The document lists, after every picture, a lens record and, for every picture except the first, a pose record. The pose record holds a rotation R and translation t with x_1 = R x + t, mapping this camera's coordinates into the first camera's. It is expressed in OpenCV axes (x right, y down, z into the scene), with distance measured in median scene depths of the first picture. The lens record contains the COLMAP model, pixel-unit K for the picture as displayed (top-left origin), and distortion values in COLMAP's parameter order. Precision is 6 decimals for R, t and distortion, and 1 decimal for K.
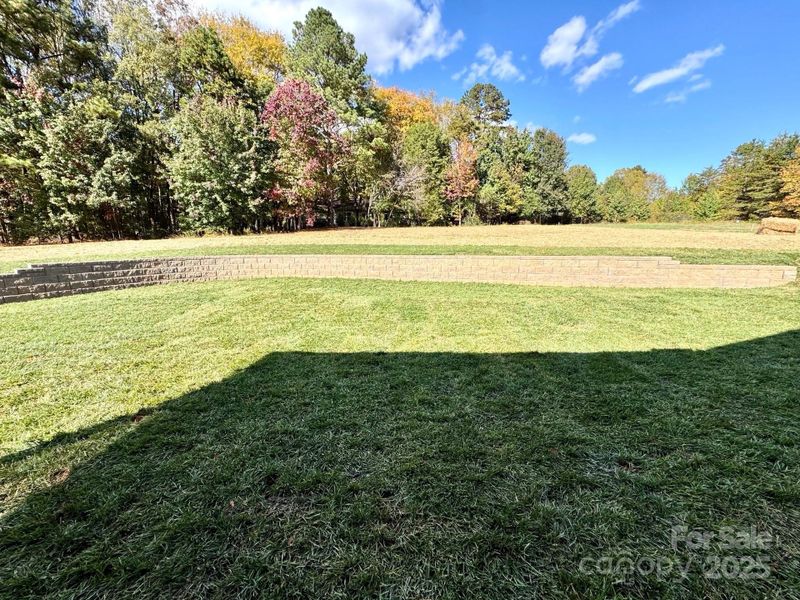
lens RADIAL K [[318.1, 0, 400.0], [0, 318.1, 300.0], [0, 0, 1]] dist [-0.003833, -0.000123]
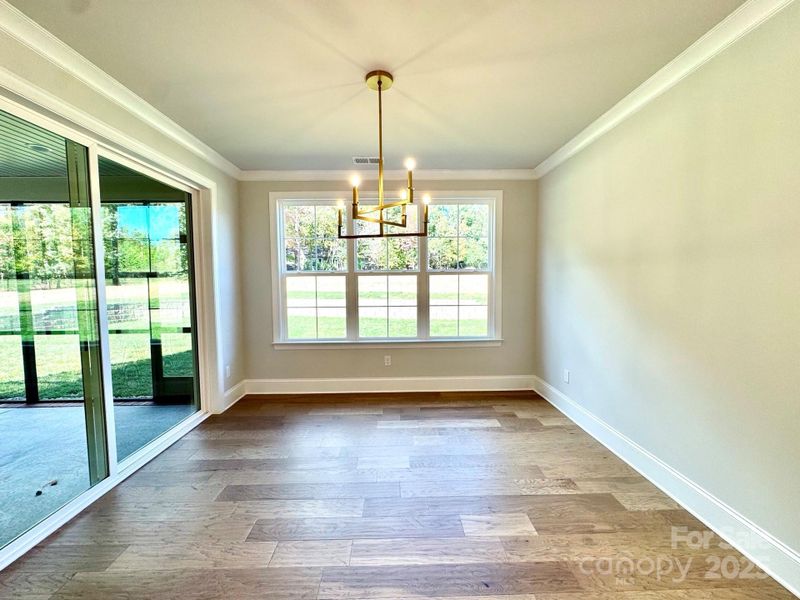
lens RADIAL K [[318.1, 0, 400.0], [0, 318.1, 300.0], [0, 0, 1]] dist [-0.003833, -0.000123]
pose [[0.998513, -0.002198, 0.054465, 0.151779], [0.009181, 0.991694, -0.128292, 0.024386], [-0.053731, 0.128601, 0.990240, -0.221129]]
